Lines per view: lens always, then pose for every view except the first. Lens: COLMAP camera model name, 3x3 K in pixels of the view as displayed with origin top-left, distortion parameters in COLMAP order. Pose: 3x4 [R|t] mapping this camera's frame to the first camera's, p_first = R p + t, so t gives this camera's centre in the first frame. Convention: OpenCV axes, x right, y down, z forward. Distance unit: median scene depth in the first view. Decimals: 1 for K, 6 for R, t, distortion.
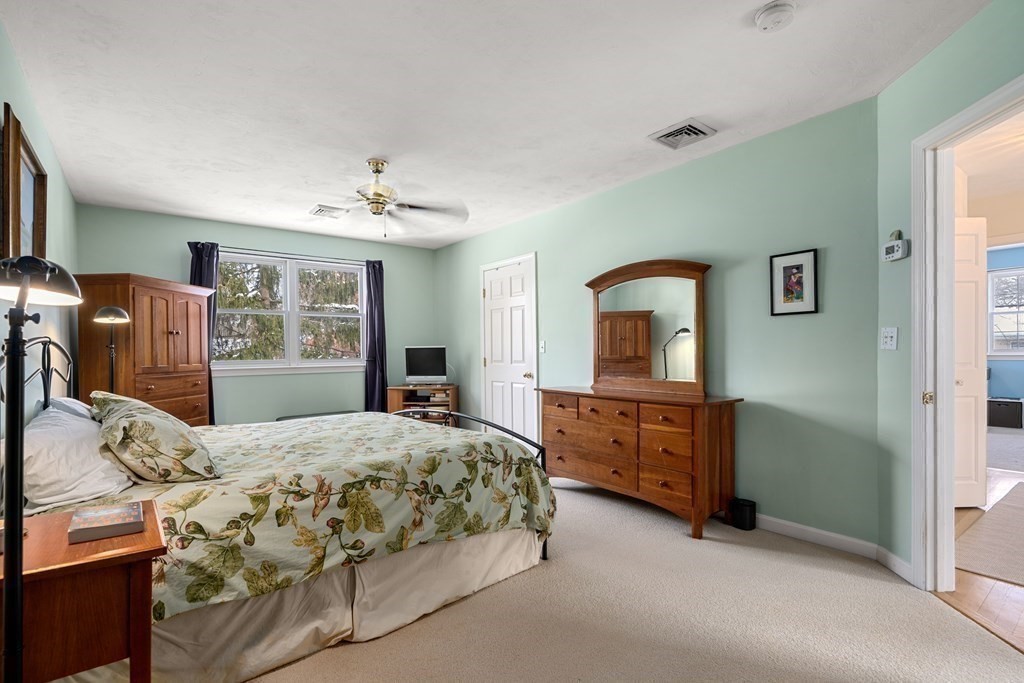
lens RADIAL K [[480.6, 0, 512.0], [0, 480.6, 341.5], [0, 0, 1]] dist [-0.000432, 0.000126]
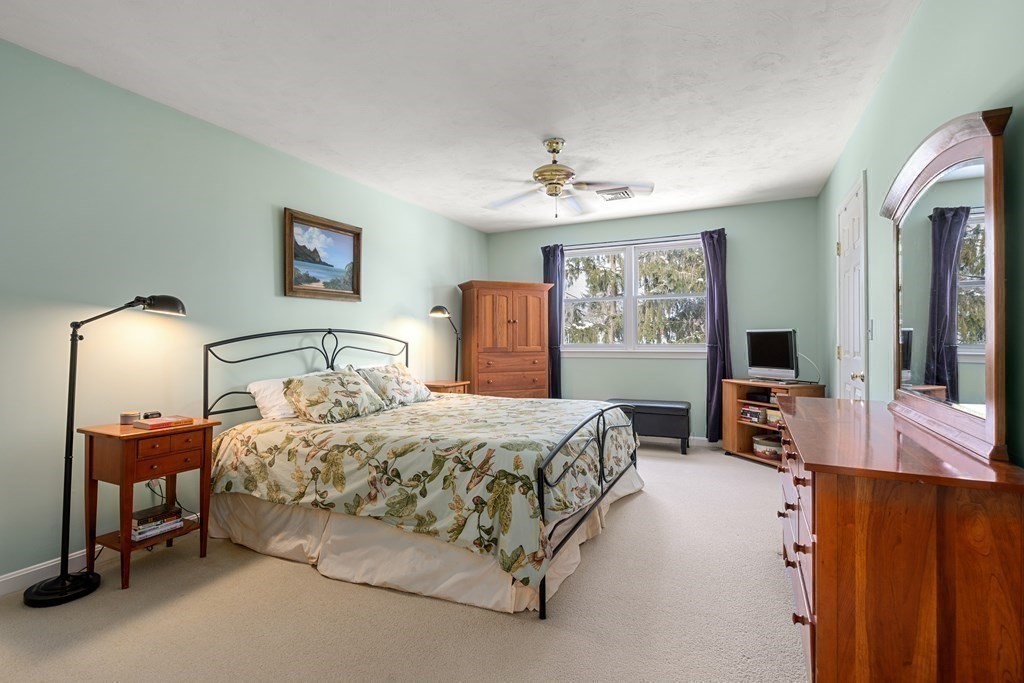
lens RADIAL K [[489.7, 0, 501.7], [0, 489.7, 328.1], [0, 0, 1]] dist [-0.000302, 0.000609]
pose [[0.448930, -0.009464, -0.893517, 0.878870], [0.016888, 0.999855, -0.002105, 0.004550], [0.893408, -0.014145, 0.449024, 0.735772]]
